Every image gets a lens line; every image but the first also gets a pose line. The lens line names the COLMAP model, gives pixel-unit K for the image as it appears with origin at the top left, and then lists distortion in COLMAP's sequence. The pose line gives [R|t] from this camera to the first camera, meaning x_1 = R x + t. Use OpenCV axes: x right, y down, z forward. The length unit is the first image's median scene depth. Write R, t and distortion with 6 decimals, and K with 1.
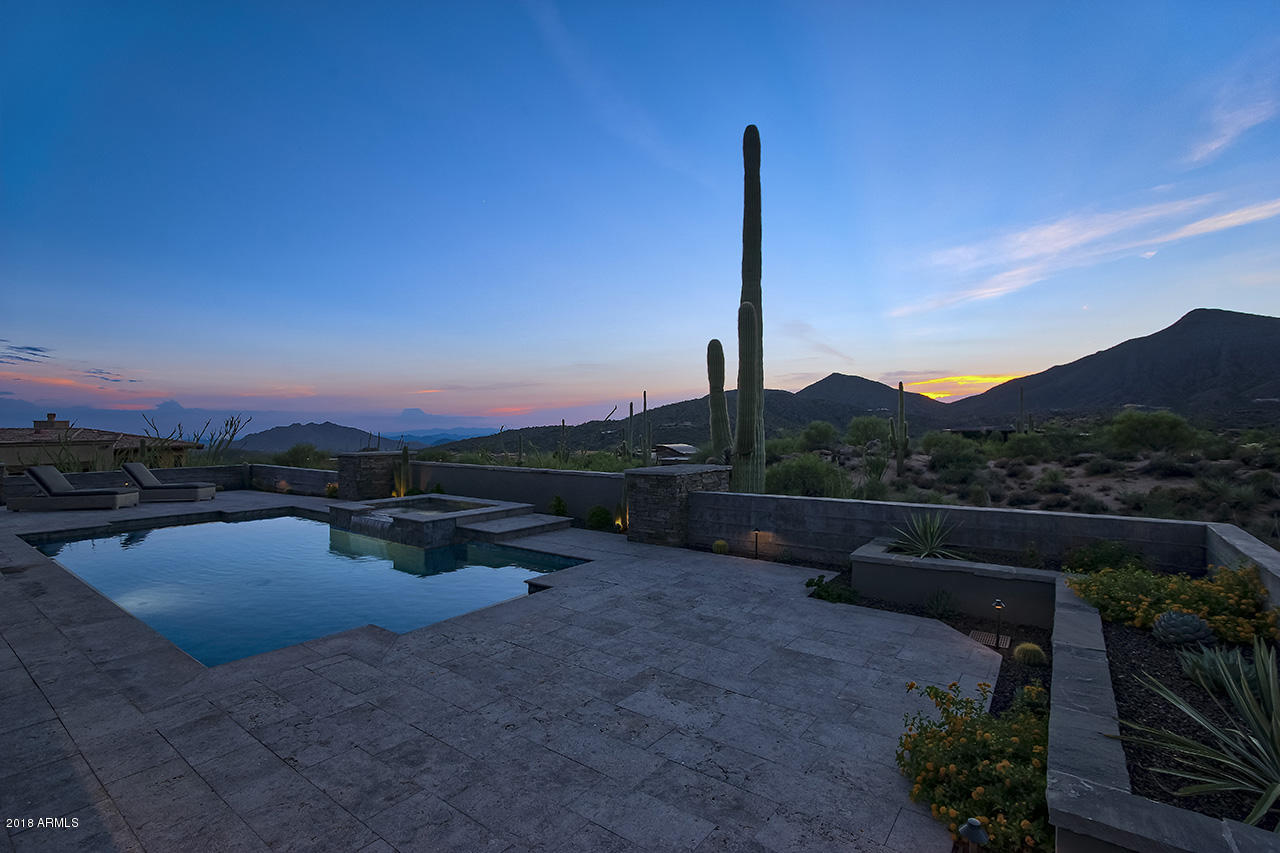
lens RADIAL K [[583.1, 0, 637.2], [0, 583.1, 421.2], [0, 0, 1]] dist [-0.055042, -0.000409]
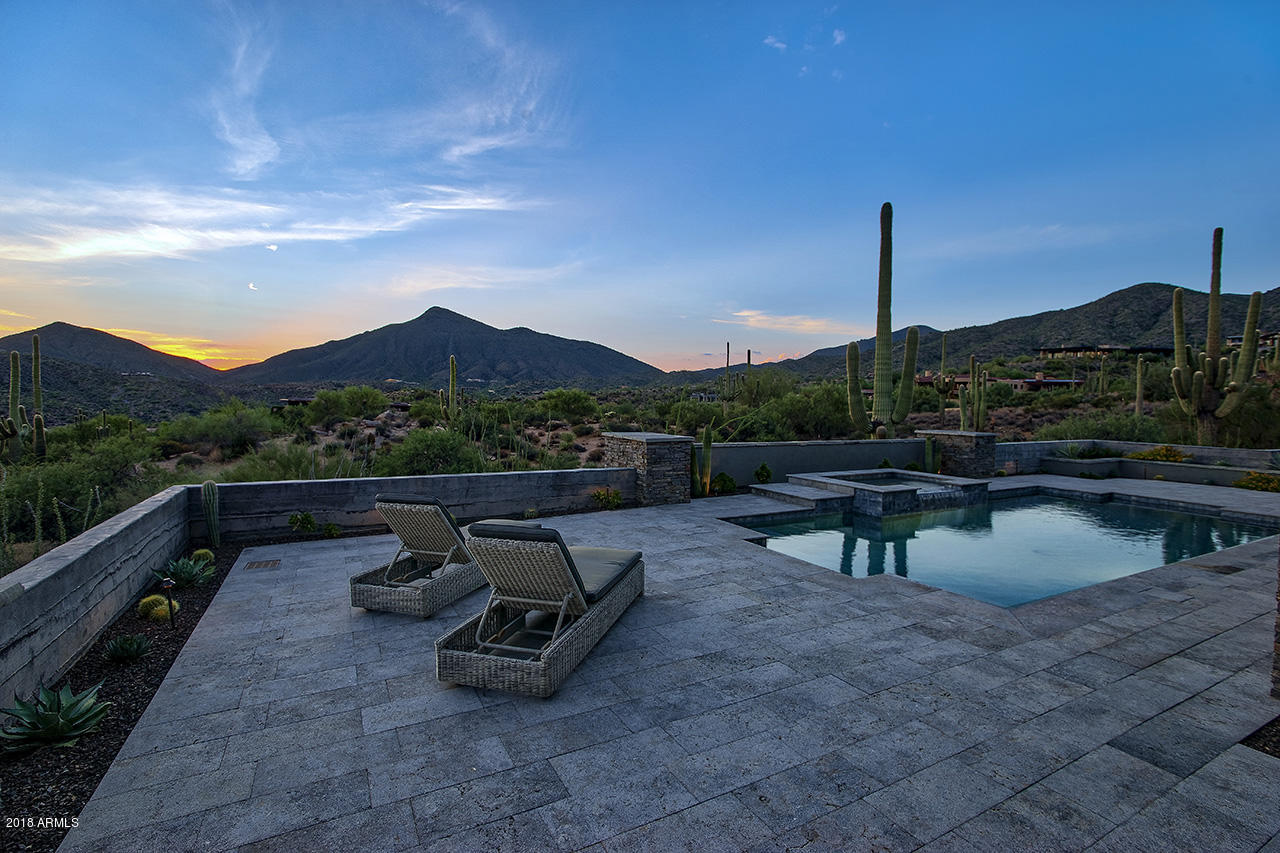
lens RADIAL K [[593.2, 0, 640.6], [0, 593.2, 423.0], [0, 0, 1]] dist [-0.056856, 0.023906]
pose [[0.430257, -0.023351, 0.902405, -1.408600], [-0.026363, 0.998914, 0.038418, 0.015769], [-0.902322, -0.040320, 0.429174, 0.886099]]
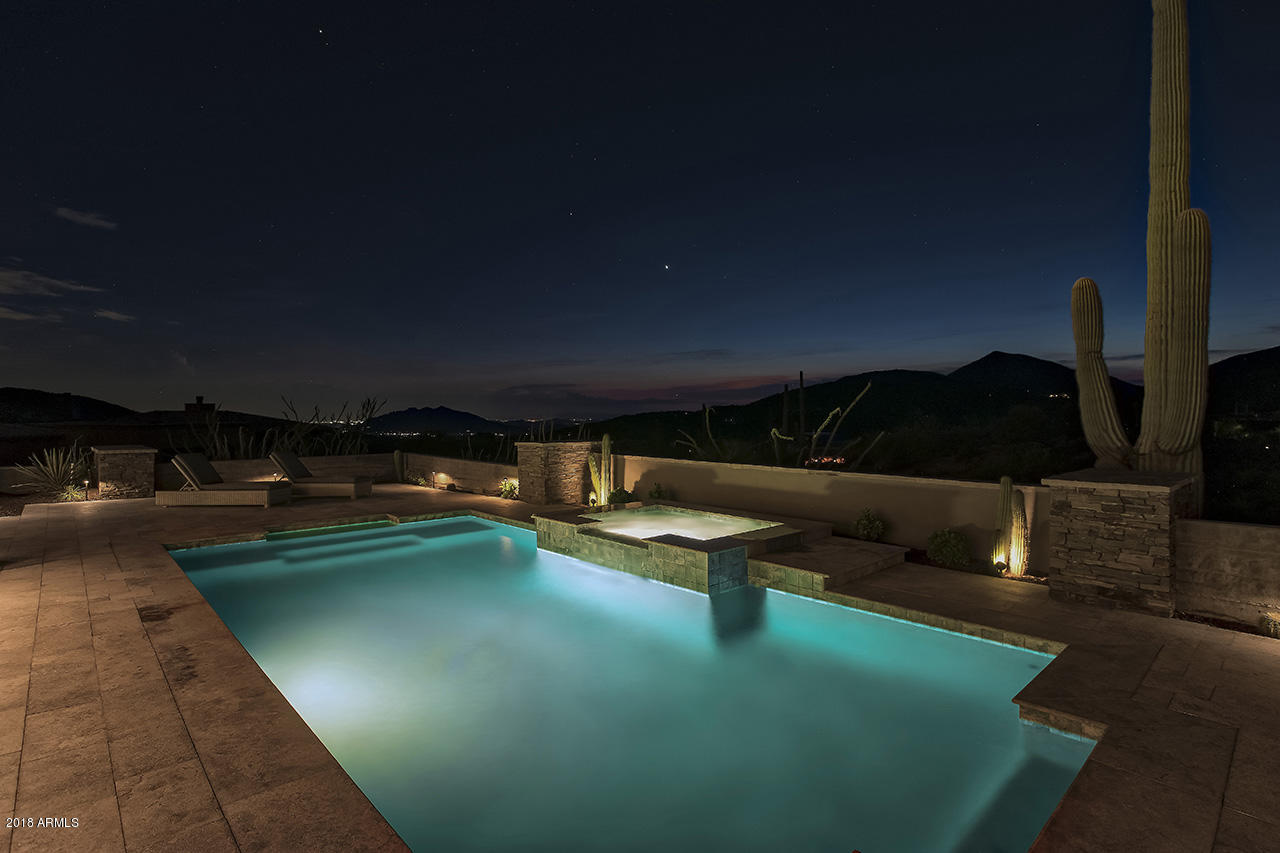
lens RADIAL K [[628.0, 0, 640.0], [0, 628.0, 426.5], [0, 0, 1]] dist [-0.020131, -0.000005]
pose [[0.982949, 0.007894, -0.183711, -0.251456], [-0.001889, 0.999459, 0.032840, 0.007494], [0.183871, -0.031933, 0.982432, 0.236608]]
